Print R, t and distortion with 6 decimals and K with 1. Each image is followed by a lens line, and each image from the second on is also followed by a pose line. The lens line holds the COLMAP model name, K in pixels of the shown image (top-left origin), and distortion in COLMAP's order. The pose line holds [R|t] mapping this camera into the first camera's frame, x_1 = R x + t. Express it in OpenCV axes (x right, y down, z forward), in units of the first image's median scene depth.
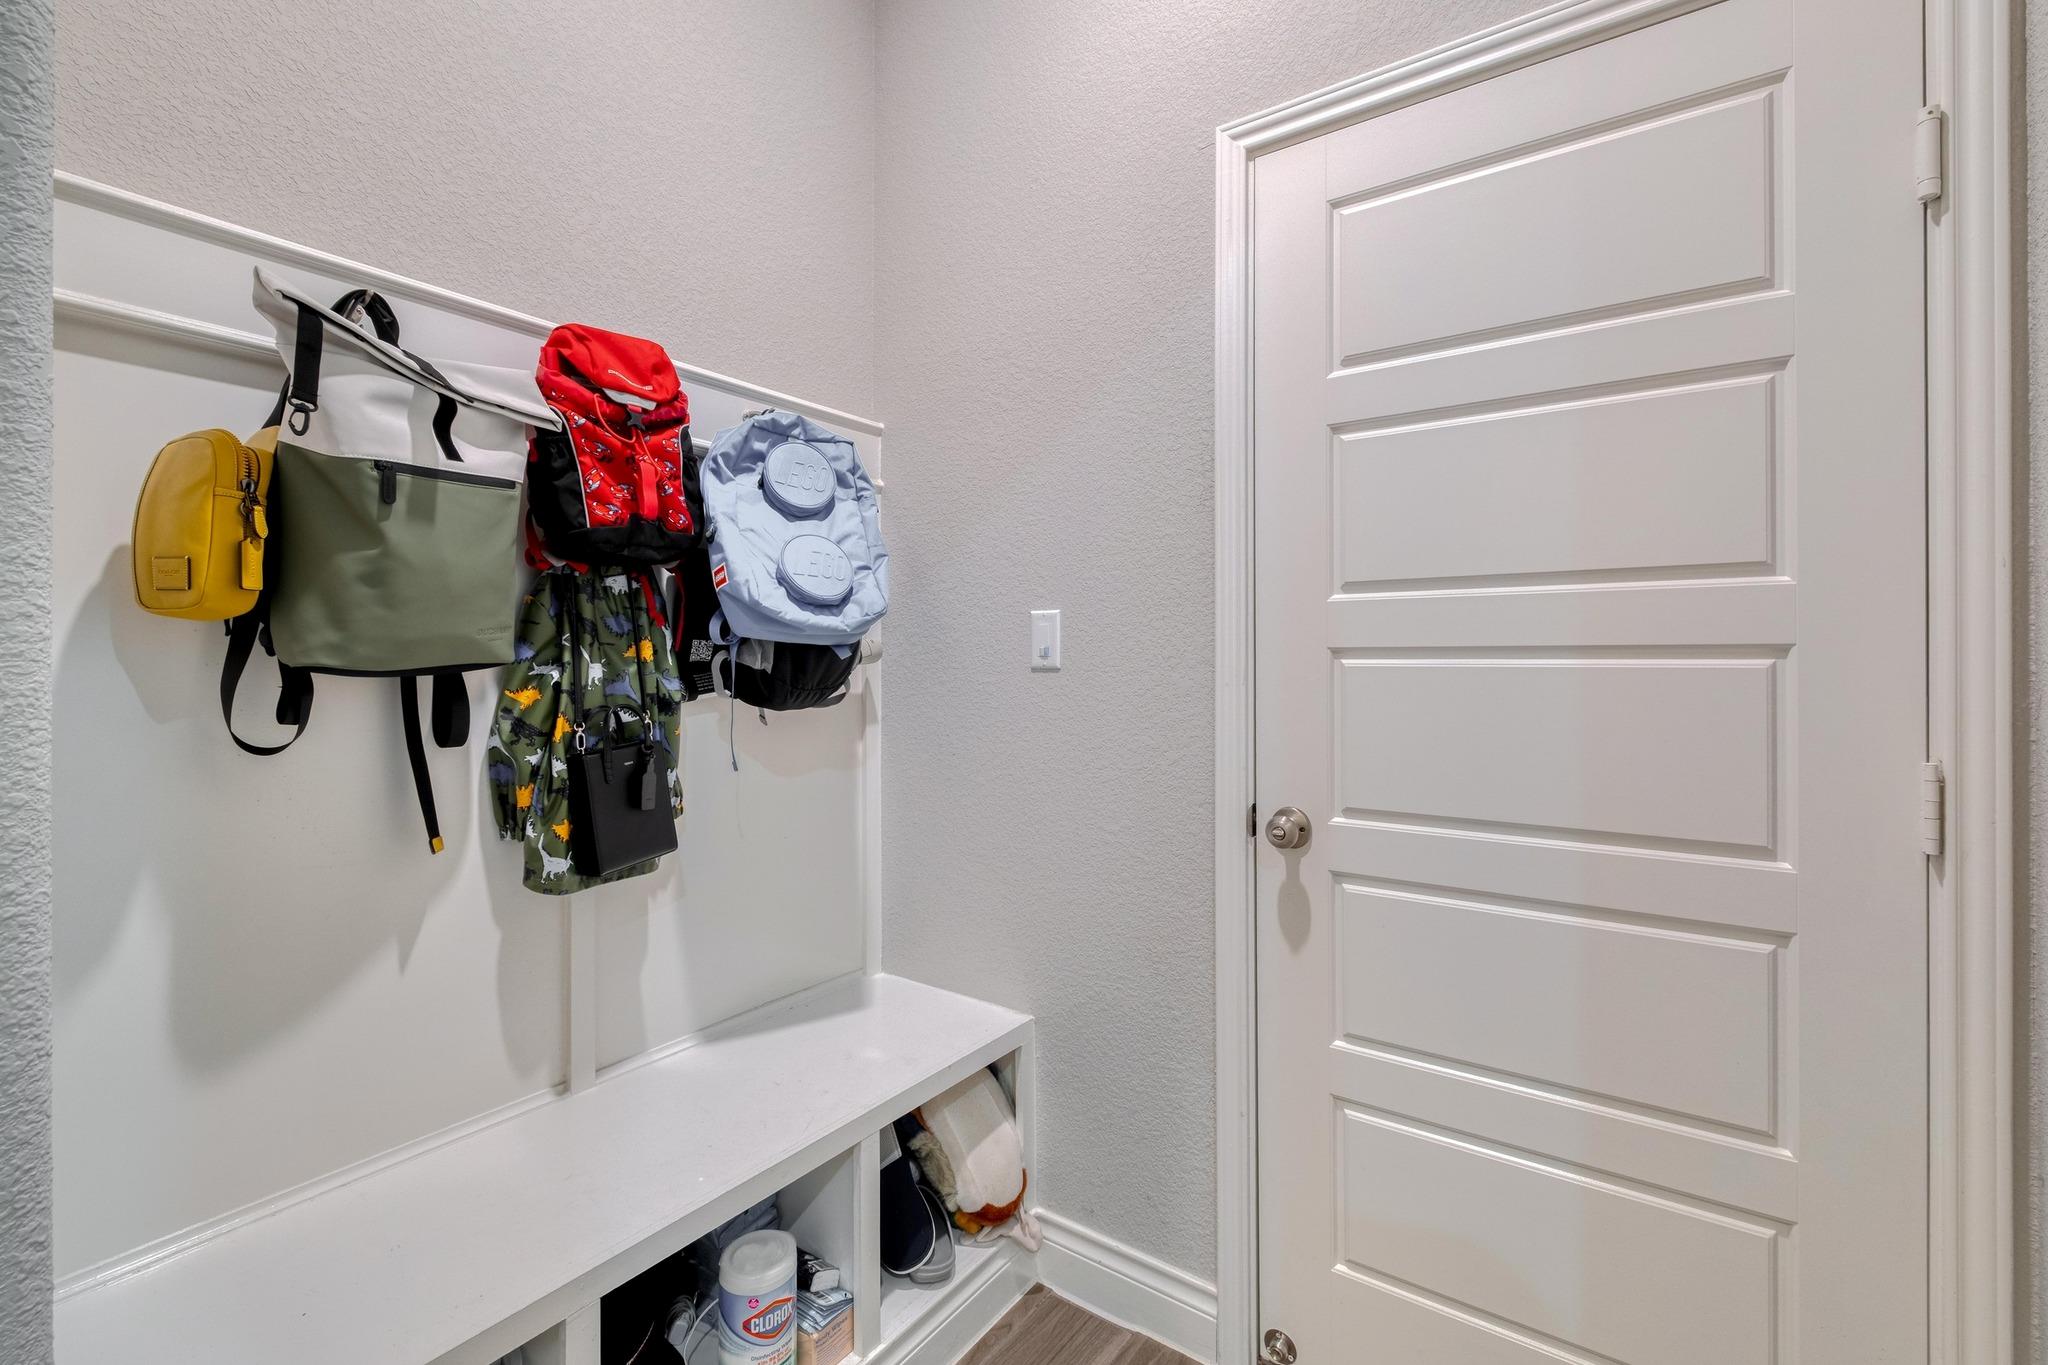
lens RADIAL K [[885.7, 0, 1038.2], [0, 885.7, 650.7], [0, 0, 1]] dist [0.005787, -0.004139]
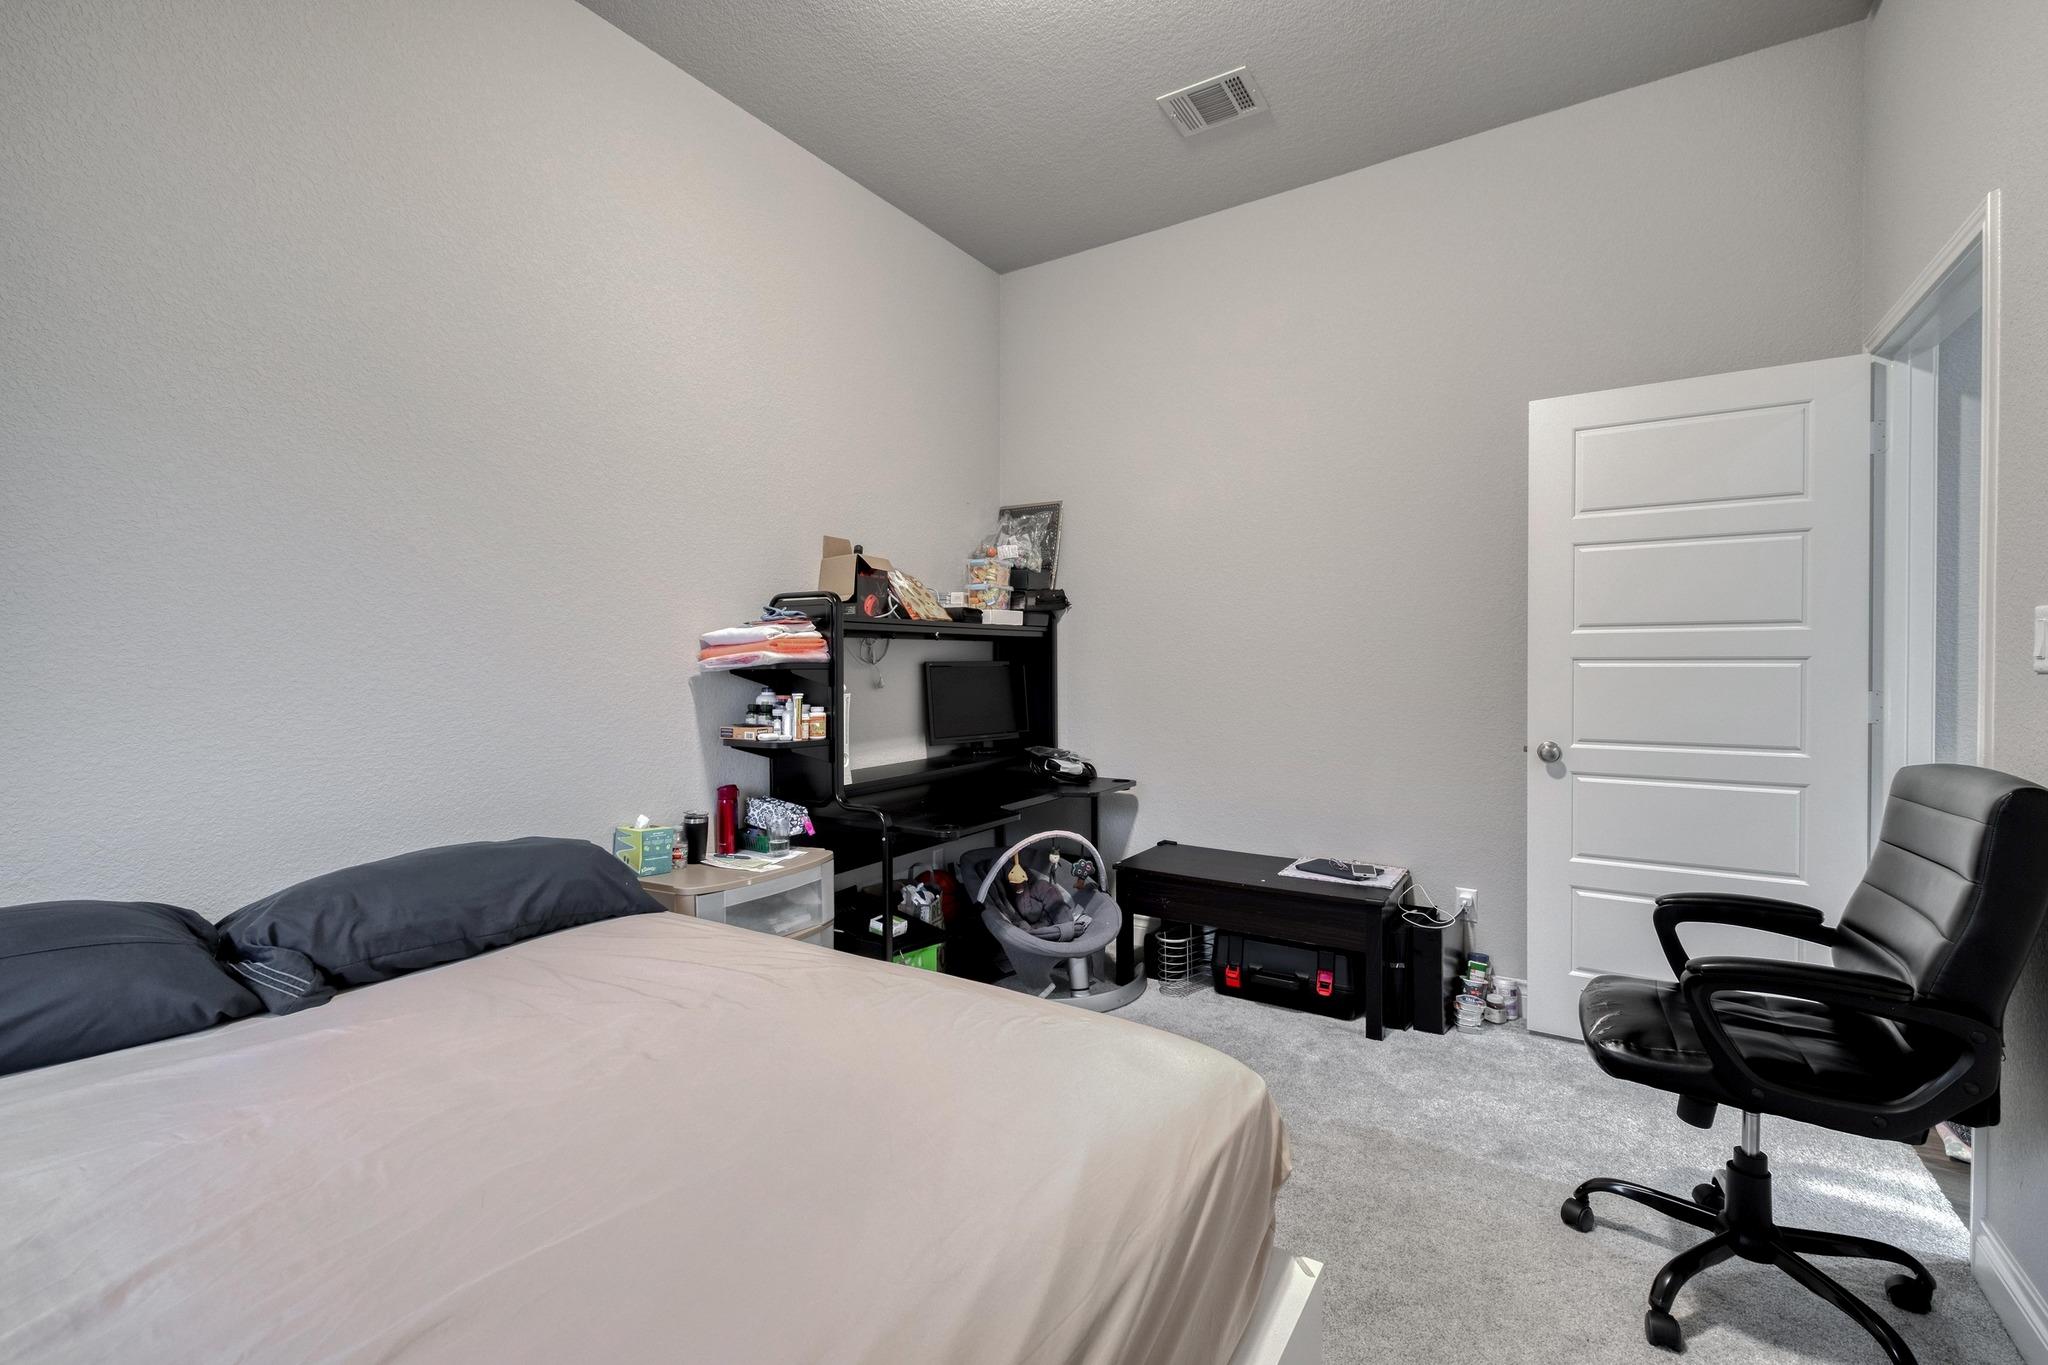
lens RADIAL K [[885.7, 0, 1021.6], [0, 885.7, 676.9], [0, 0, 1]] dist [0.005787, -0.004139]
pose [[0.999000, 0.000436, 0.044714, -0.976852], [-0.001279, 0.999822, 0.018810, 0.004454], [-0.044698, -0.018849, 0.998823, -0.905881]]
